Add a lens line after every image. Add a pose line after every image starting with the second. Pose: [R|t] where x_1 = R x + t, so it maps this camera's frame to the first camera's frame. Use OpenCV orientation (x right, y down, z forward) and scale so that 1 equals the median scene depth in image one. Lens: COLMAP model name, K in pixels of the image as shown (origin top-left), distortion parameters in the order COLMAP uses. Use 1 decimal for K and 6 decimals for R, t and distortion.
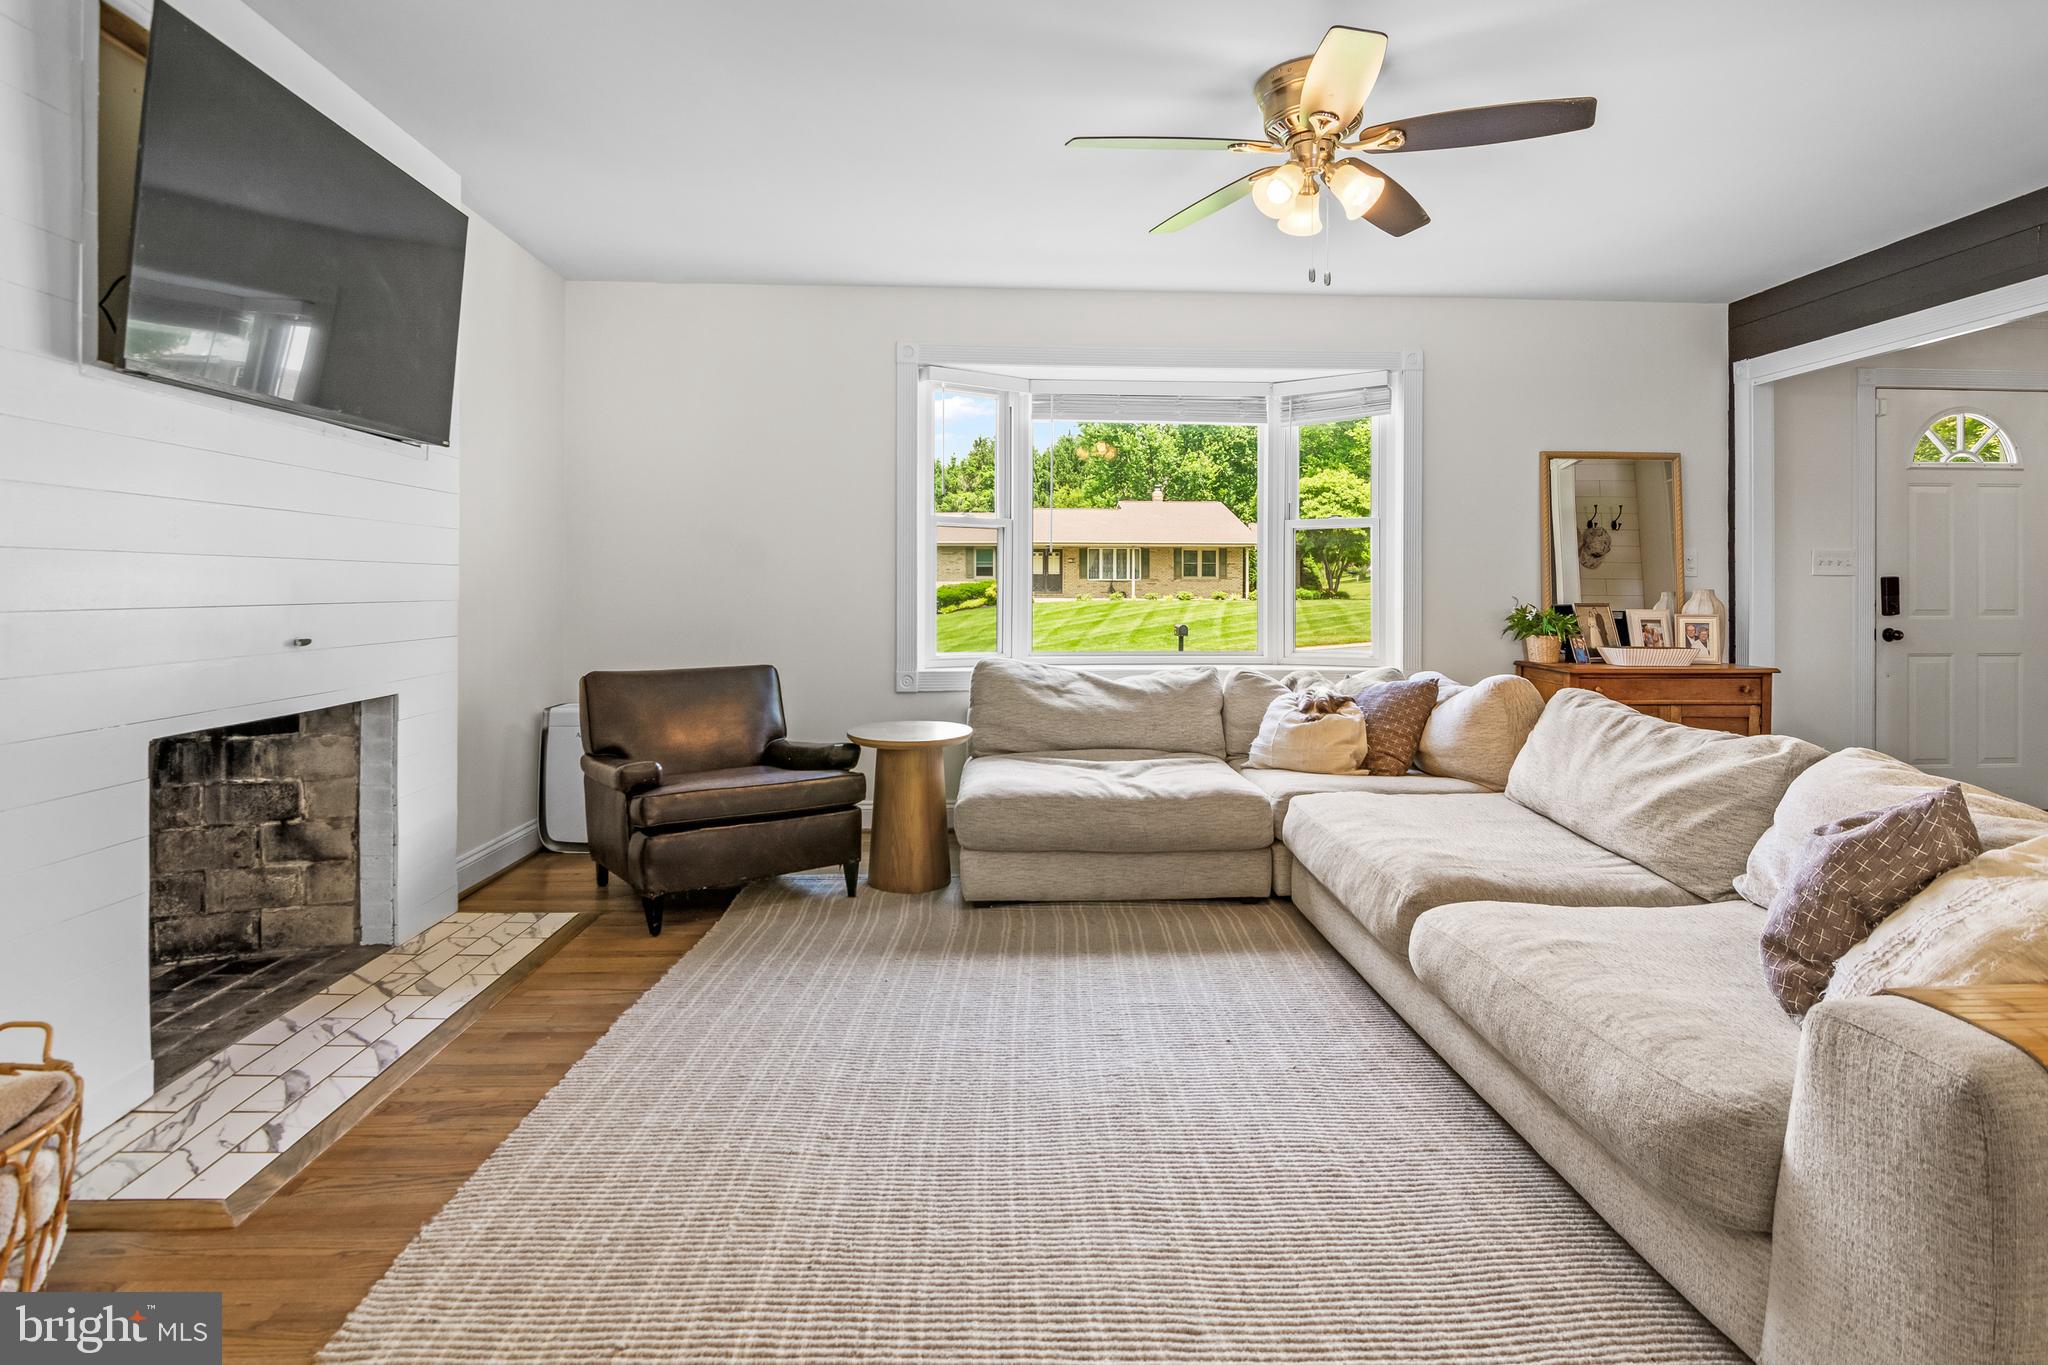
lens RADIAL K [[999.3, 0, 1032.1], [0, 999.3, 593.5], [0, 0, 1]] dist [-0.008824, -0.004789]
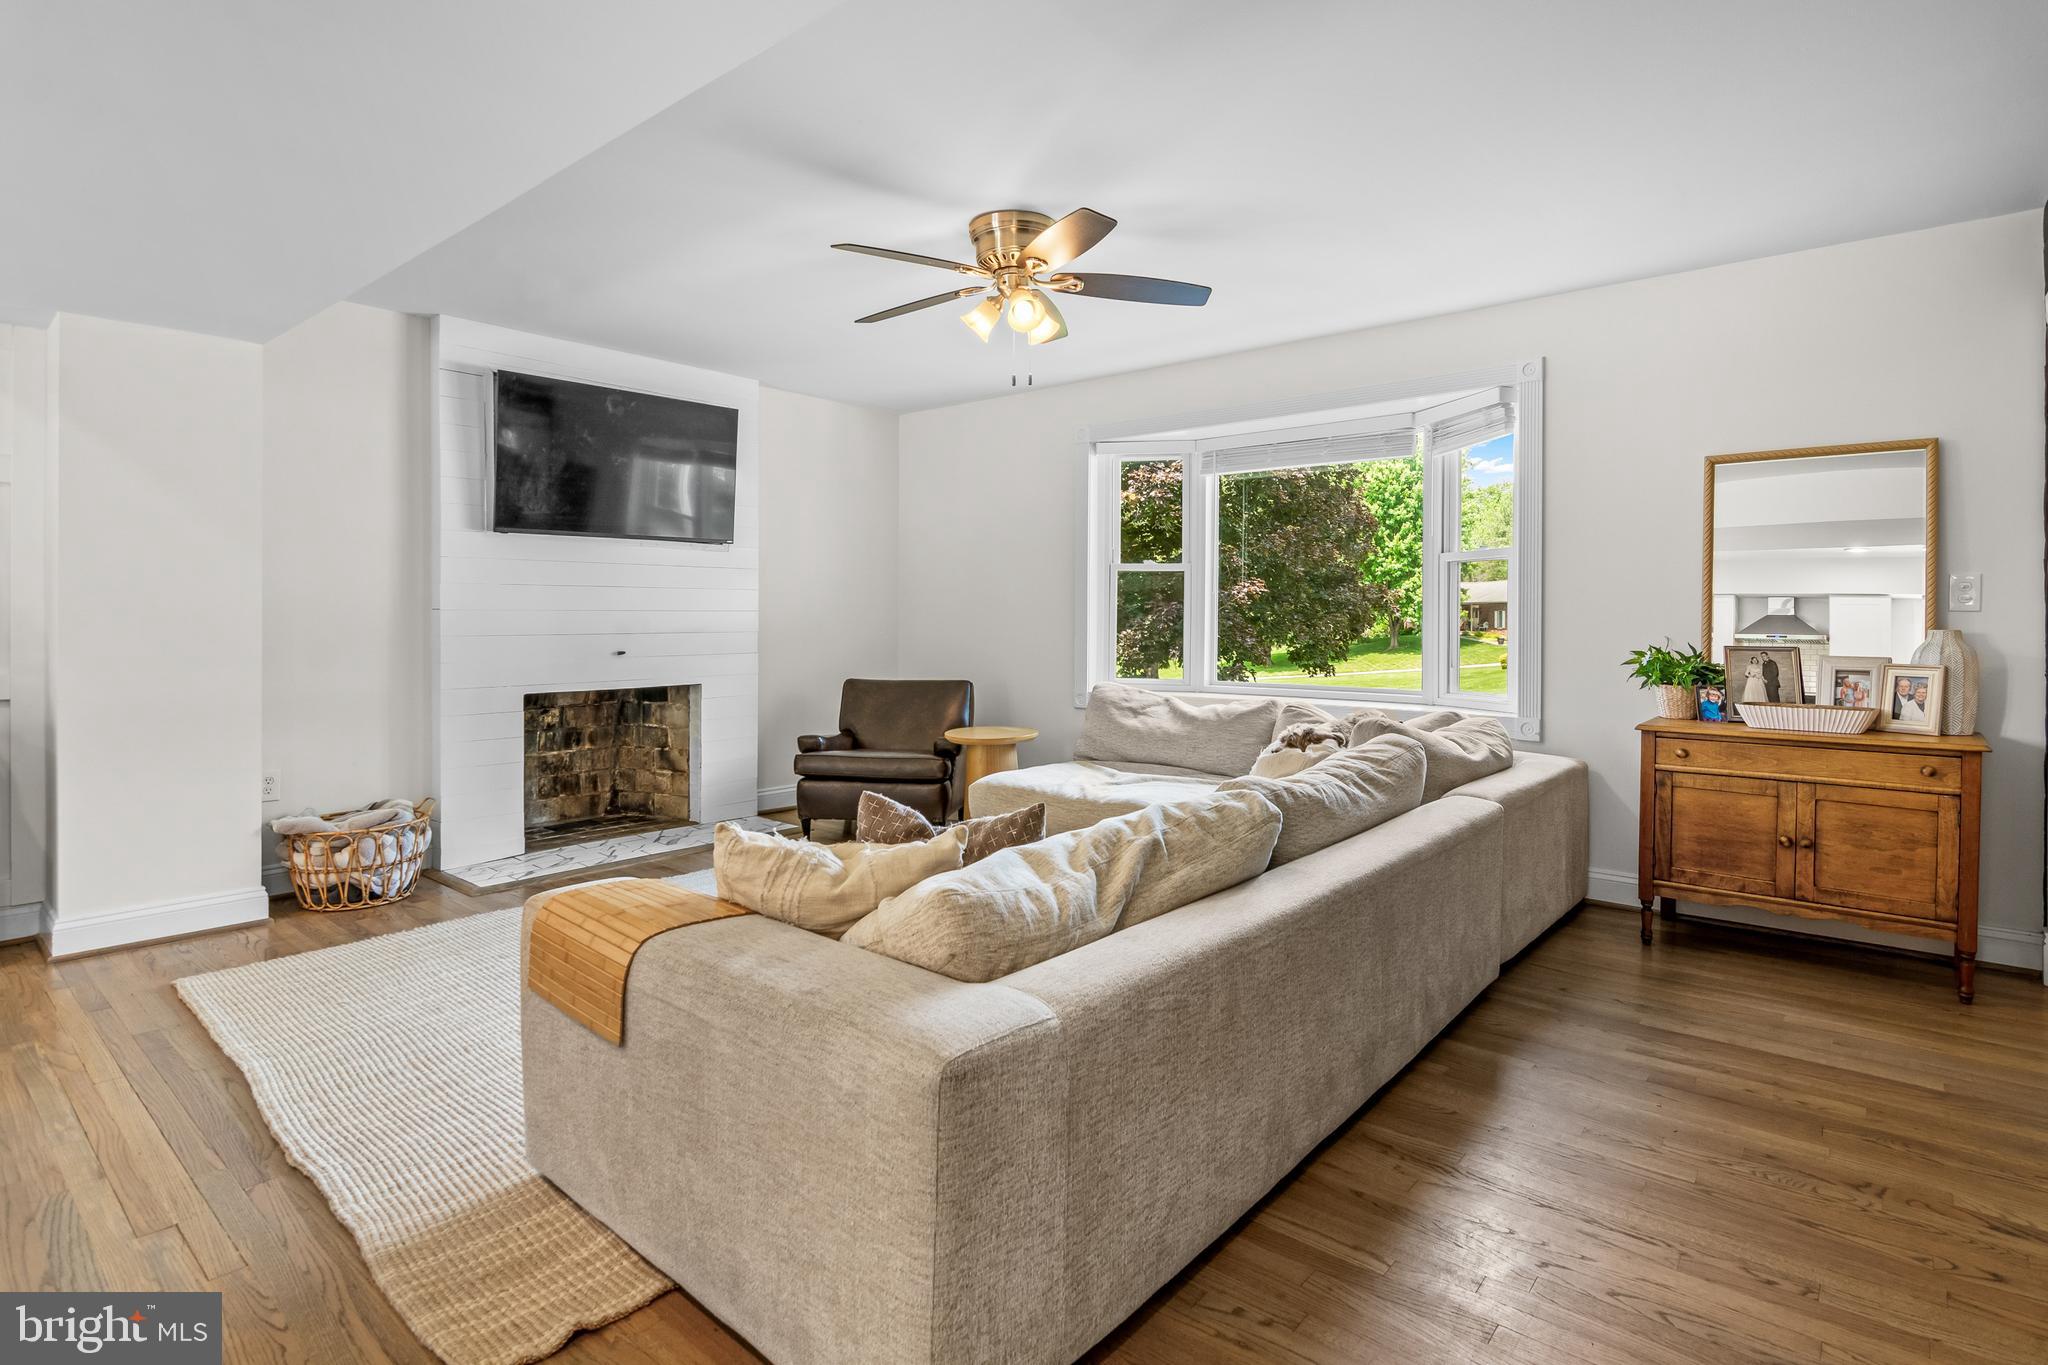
lens RADIAL K [[999.3, 0, 1068.2], [0, 999.3, 623.0], [0, 0, 1]] dist [-0.008824, -0.004789]
pose [[0.746221, 0.002179, -0.665695, 1.055320], [-0.003367, 0.999994, -0.000501, -0.009951], [0.665690, 0.002615, 0.746224, 0.095987]]
